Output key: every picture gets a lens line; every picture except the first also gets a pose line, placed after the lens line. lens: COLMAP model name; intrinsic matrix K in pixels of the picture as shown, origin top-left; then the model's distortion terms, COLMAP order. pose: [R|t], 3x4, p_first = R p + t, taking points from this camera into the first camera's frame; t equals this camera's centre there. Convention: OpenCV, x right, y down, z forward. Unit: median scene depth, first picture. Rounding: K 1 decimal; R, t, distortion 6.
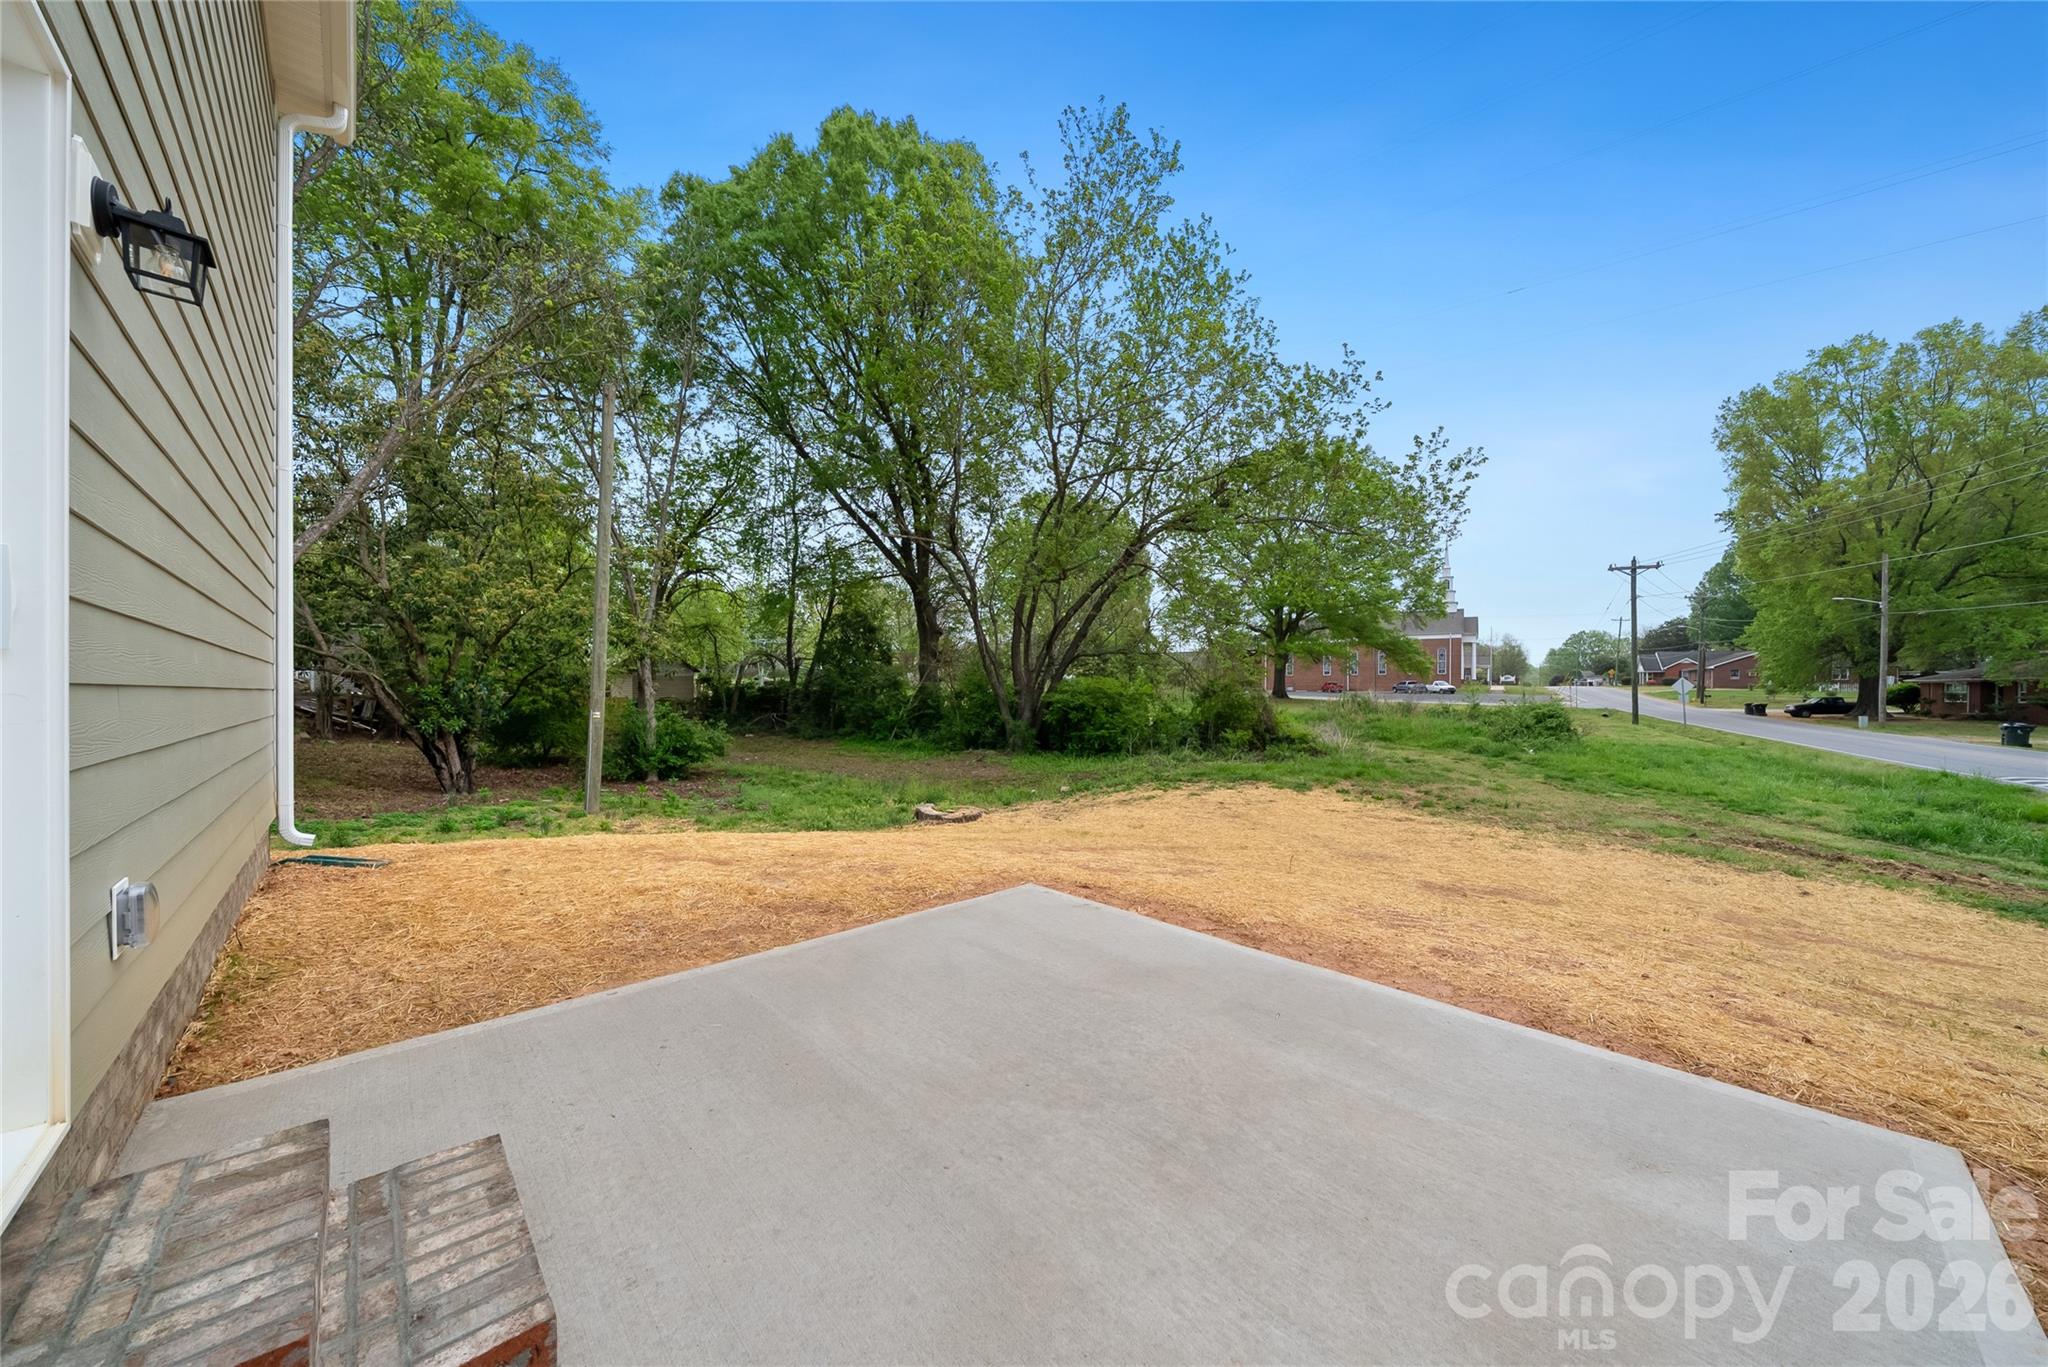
lens RADIAL K [[695.4, 0, 1022.6], [0, 695.4, 689.2], [0, 0, 1]] dist [-0.008435, -0.000006]
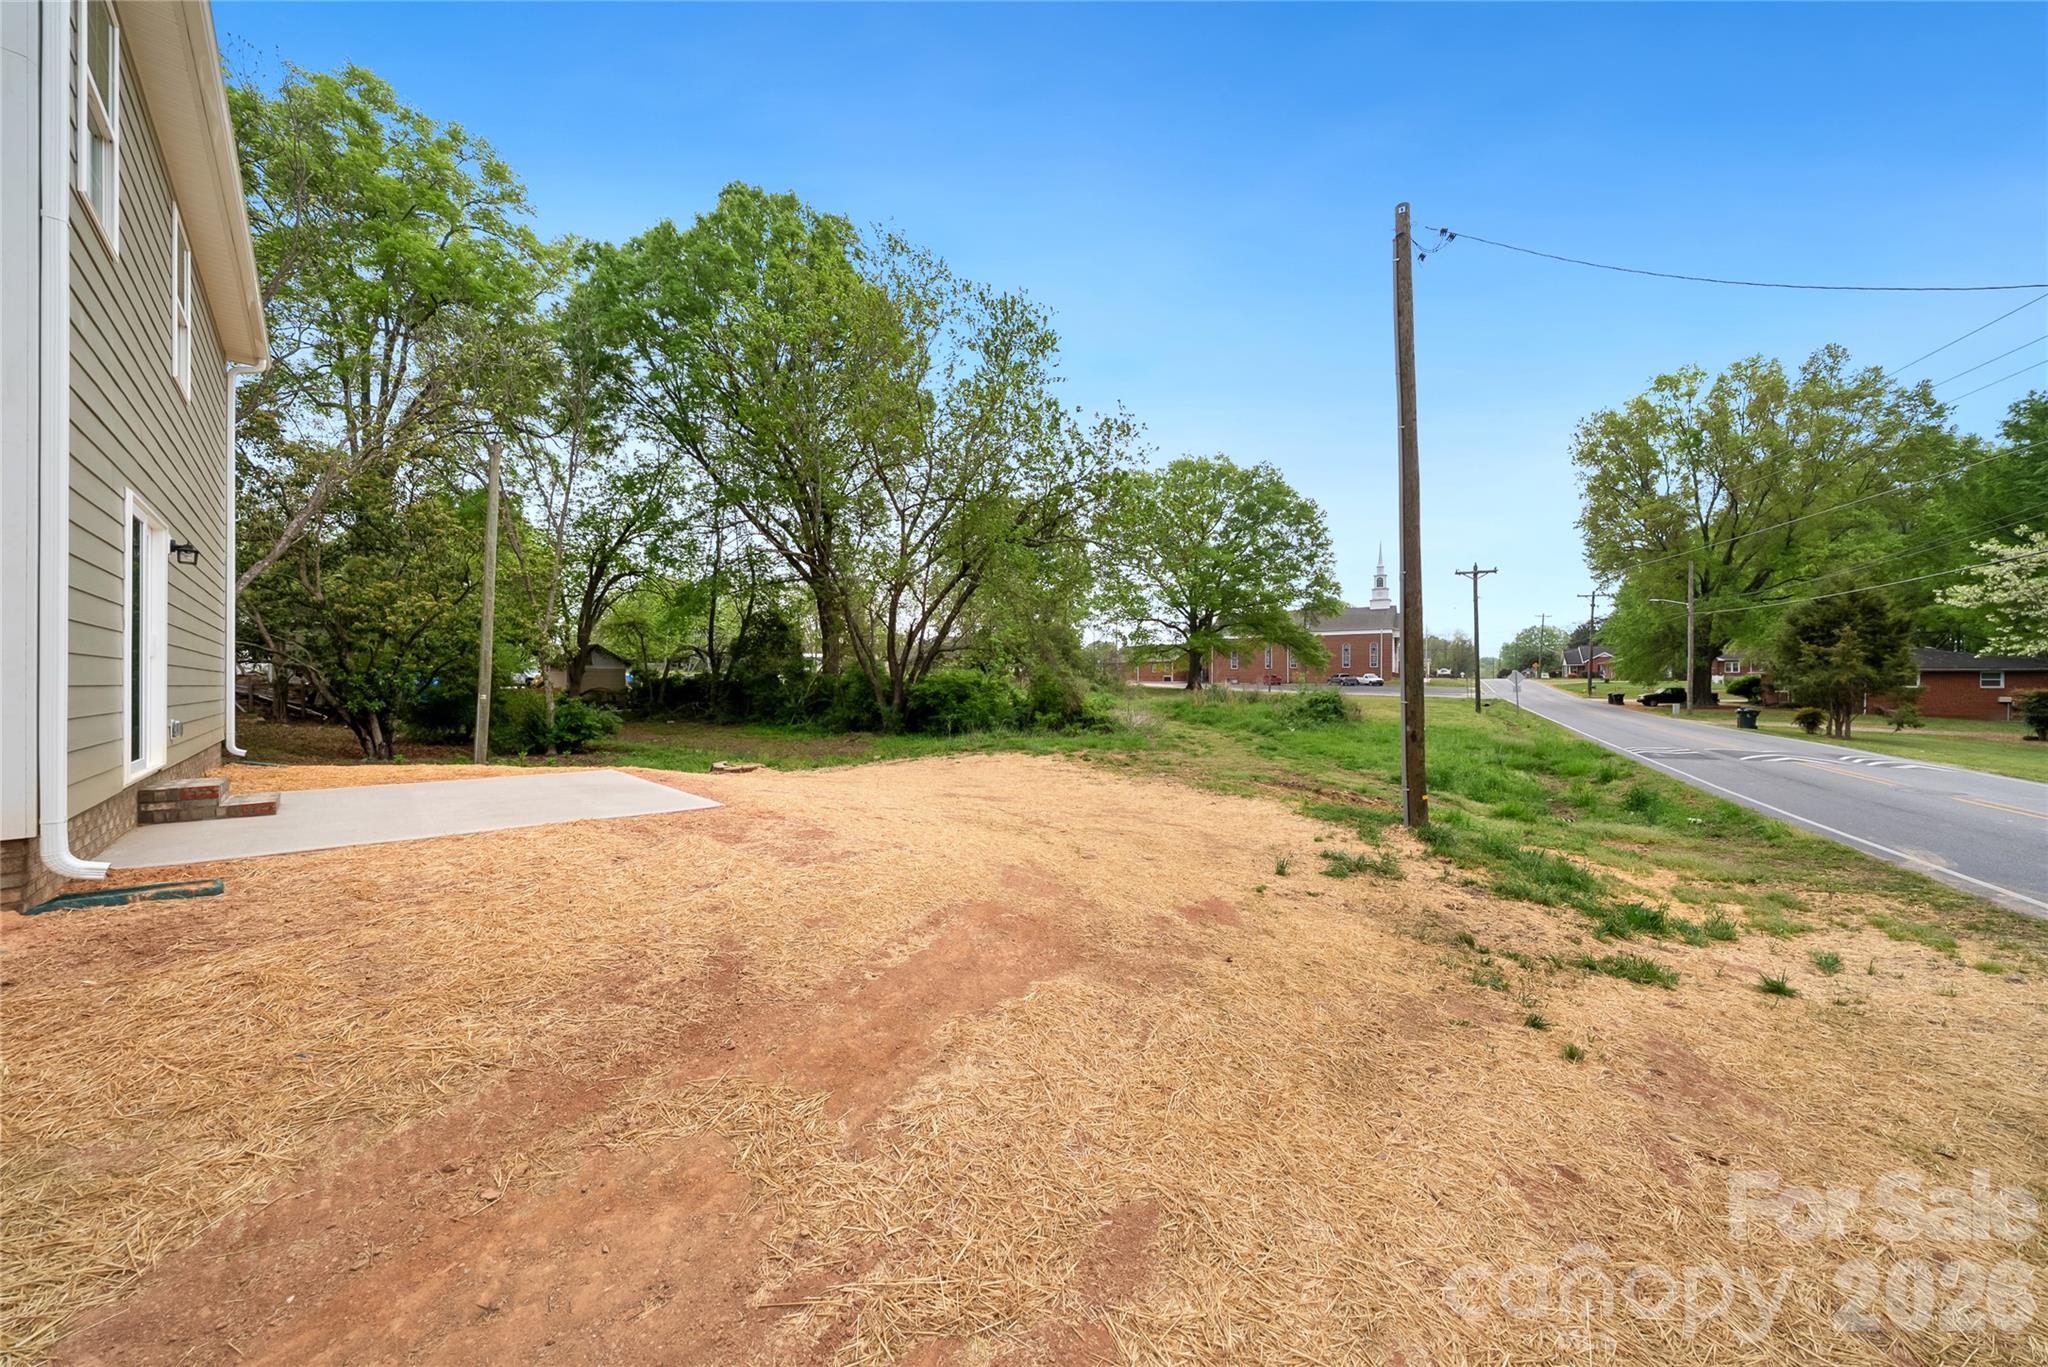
lens RADIAL K [[695.4, 0, 1025.8], [0, 695.4, 681.7], [0, 0, 1]] dist [-0.008435, -0.000006]
pose [[0.999683, -0.001075, 0.025157, 0.195709], [0.001133, 0.999997, -0.002285, 0.006221], [-0.025154, 0.002313, 0.999681, -0.173198]]
